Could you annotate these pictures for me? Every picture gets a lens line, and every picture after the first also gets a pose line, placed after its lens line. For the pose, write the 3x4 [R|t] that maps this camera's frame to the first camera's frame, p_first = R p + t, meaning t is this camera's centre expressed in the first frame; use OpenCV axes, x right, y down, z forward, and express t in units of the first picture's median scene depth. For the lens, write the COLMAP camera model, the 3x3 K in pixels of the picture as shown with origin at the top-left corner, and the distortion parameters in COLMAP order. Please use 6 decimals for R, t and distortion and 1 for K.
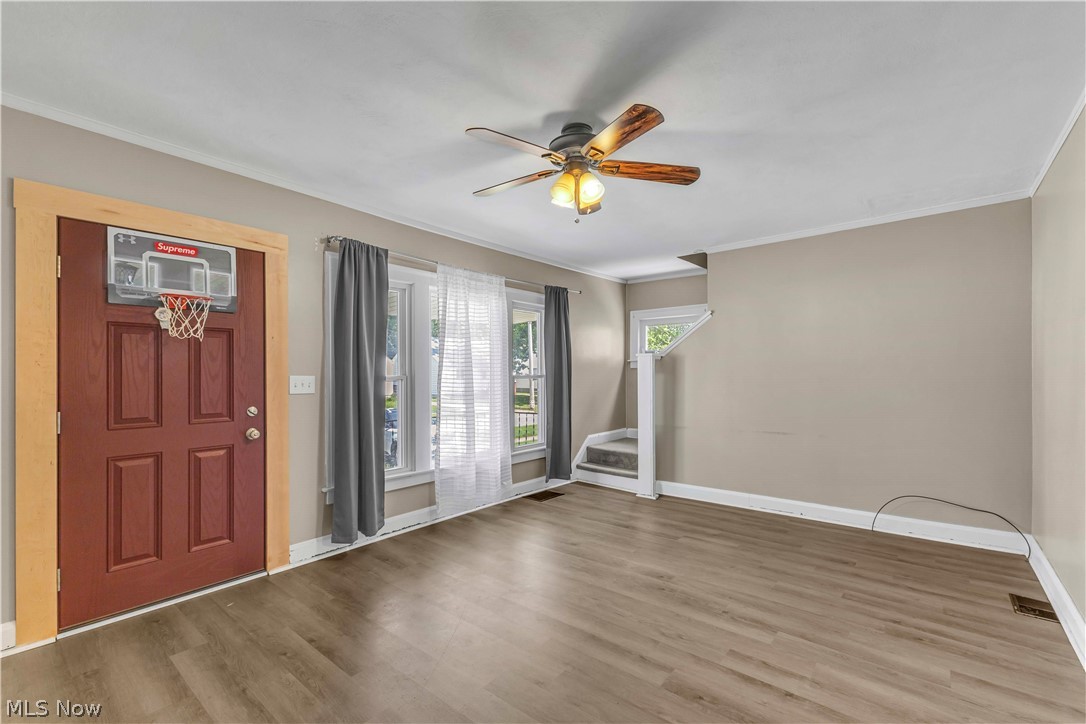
lens RADIAL K [[471.0, 0, 541.2], [0, 471.0, 364.8], [0, 0, 1]] dist [0.005462, -0.001261]
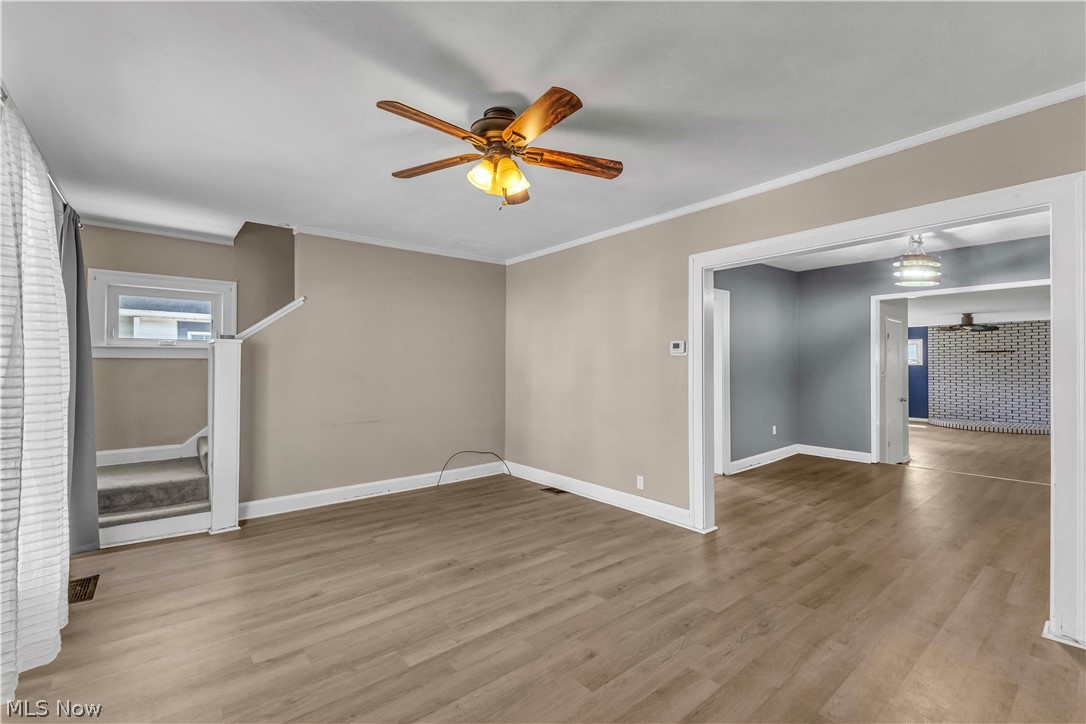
lens RADIAL K [[471.0, 0, 545.1], [0, 471.0, 362.8], [0, 0, 1]] dist [0.005462, -0.001261]
pose [[0.189157, 0.010135, 0.981895, -0.931653], [-0.017870, 0.999817, -0.006877, 0.017870], [-0.981784, -0.016245, 0.189303, 0.786533]]
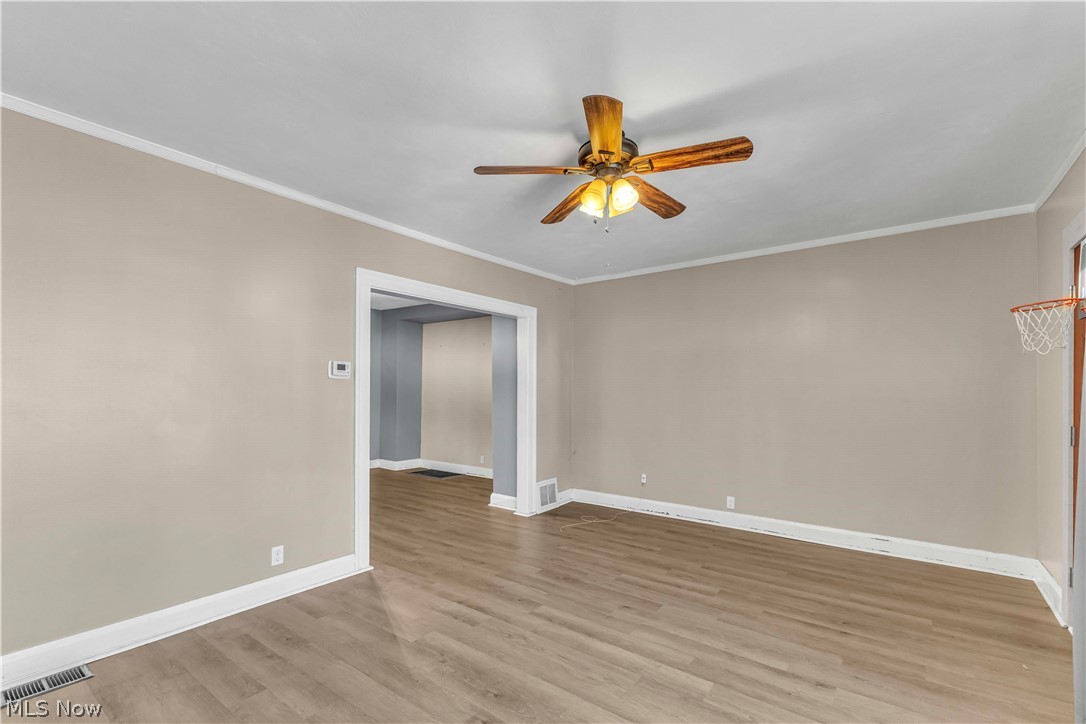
lens RADIAL K [[478.0, 0, 543.9], [0, 478.0, 389.4], [0, 0, 1]] dist [0.001727, 0.000029]
pose [[-0.998951, 0.001913, -0.045762, 0.268406], [0.003024, 0.999702, -0.024228, 0.040903], [0.045702, -0.024341, -0.998659, 2.118201]]
